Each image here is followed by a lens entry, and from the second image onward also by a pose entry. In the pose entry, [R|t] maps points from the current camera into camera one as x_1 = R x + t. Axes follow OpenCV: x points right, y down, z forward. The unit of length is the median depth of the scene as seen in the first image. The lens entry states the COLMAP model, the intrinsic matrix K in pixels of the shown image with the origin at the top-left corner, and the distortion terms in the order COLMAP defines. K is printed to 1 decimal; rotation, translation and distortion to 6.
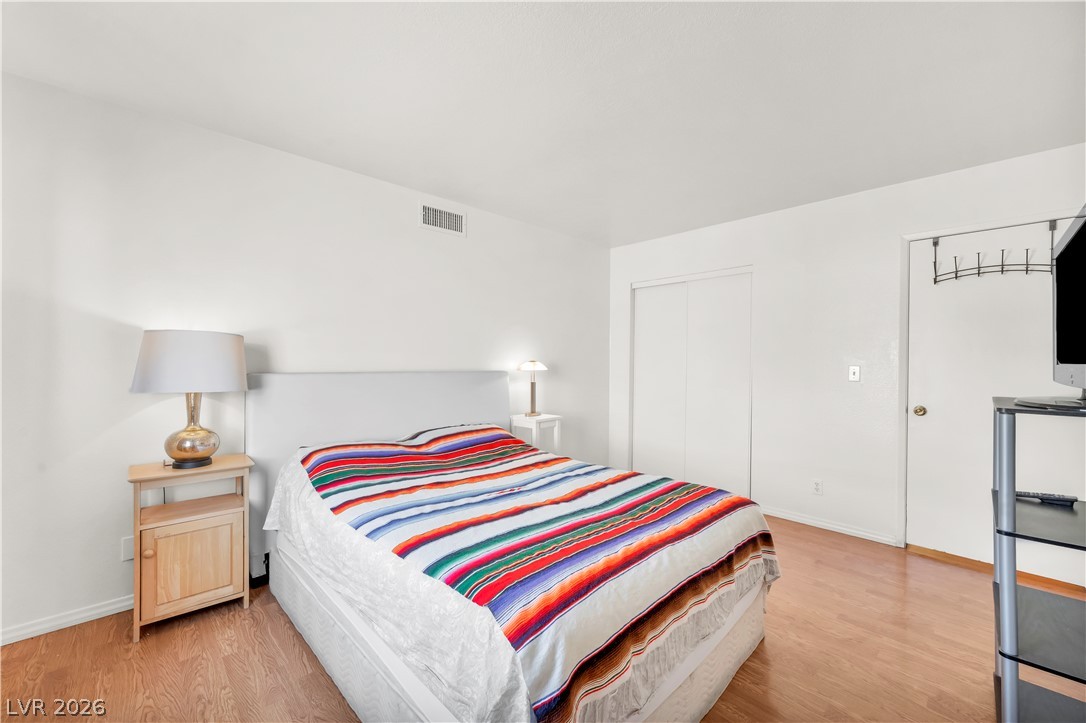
lens RADIAL K [[431.5, 0, 543.6], [0, 431.5, 359.9], [0, 0, 1]] dist [0.000826, -0.000346]
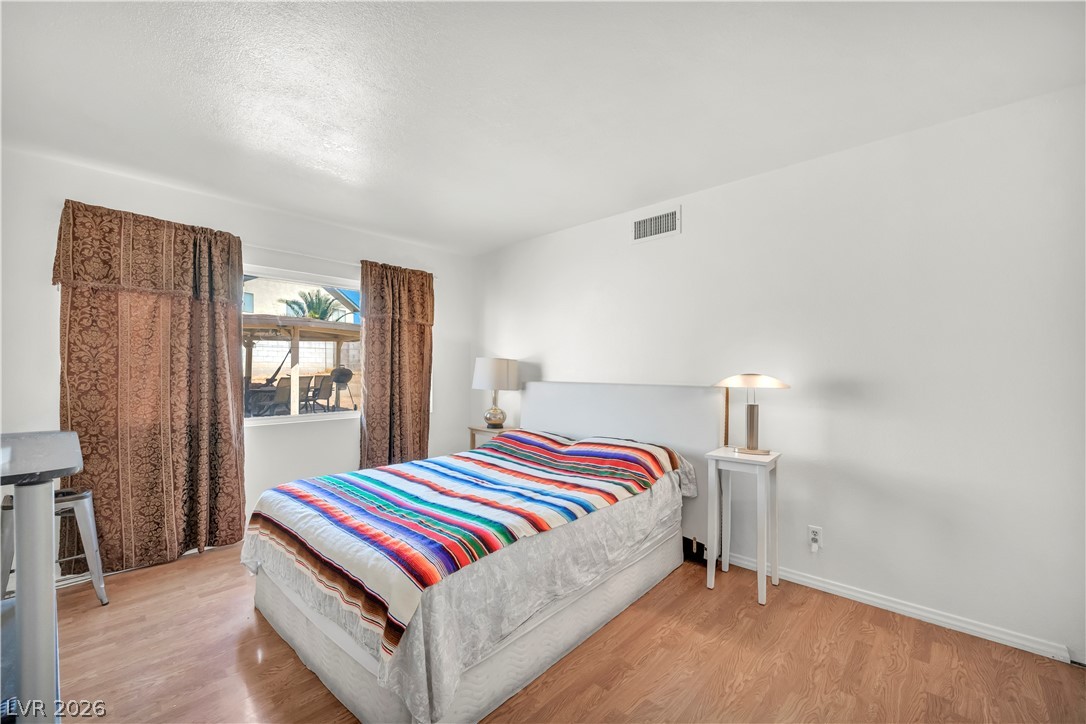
lens RADIAL K [[431.5, 0, 540.1], [0, 431.5, 372.2], [0, 0, 1]] dist [0.000826, -0.000346]
pose [[0.066950, -0.005503, -0.997741, 0.931813], [-0.002092, 0.999982, -0.005656, 0.006884], [0.997754, 0.002466, 0.066937, 0.901702]]
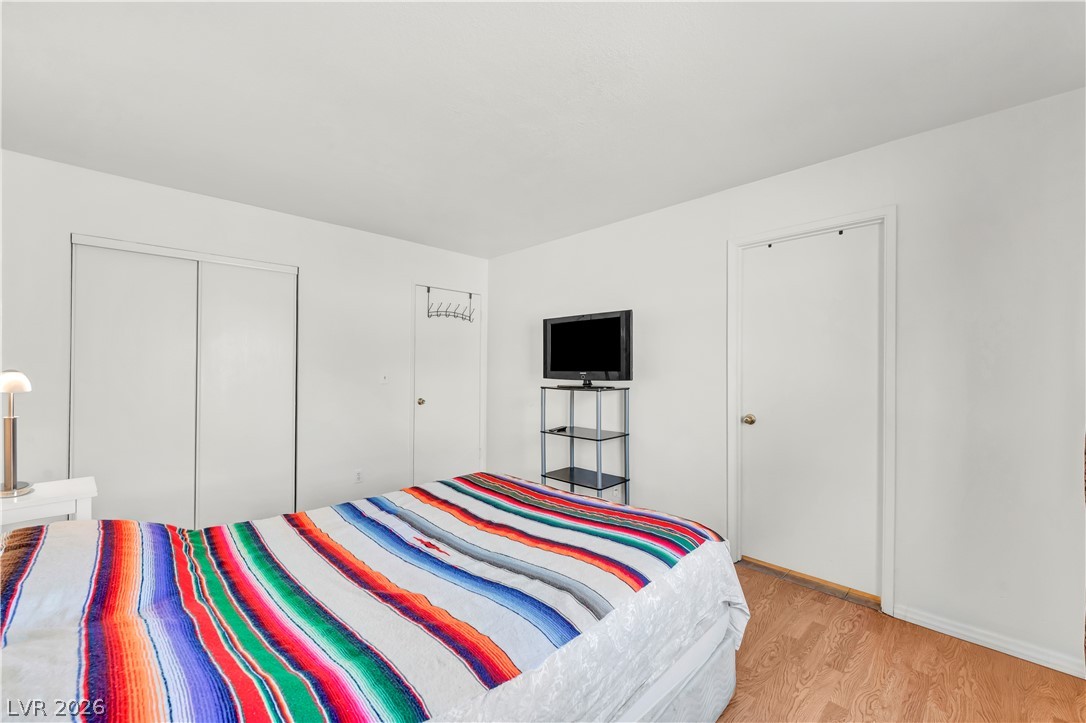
lens RADIAL K [[431.5, 0, 546.6], [0, 431.5, 365.8], [0, 0, 1]] dist [0.000826, -0.000346]
pose [[-0.022973, -0.001850, 0.999734, -0.693521], [-0.007684, 0.999969, 0.001674, -0.010587], [-0.999707, -0.007643, -0.022987, 0.681081]]
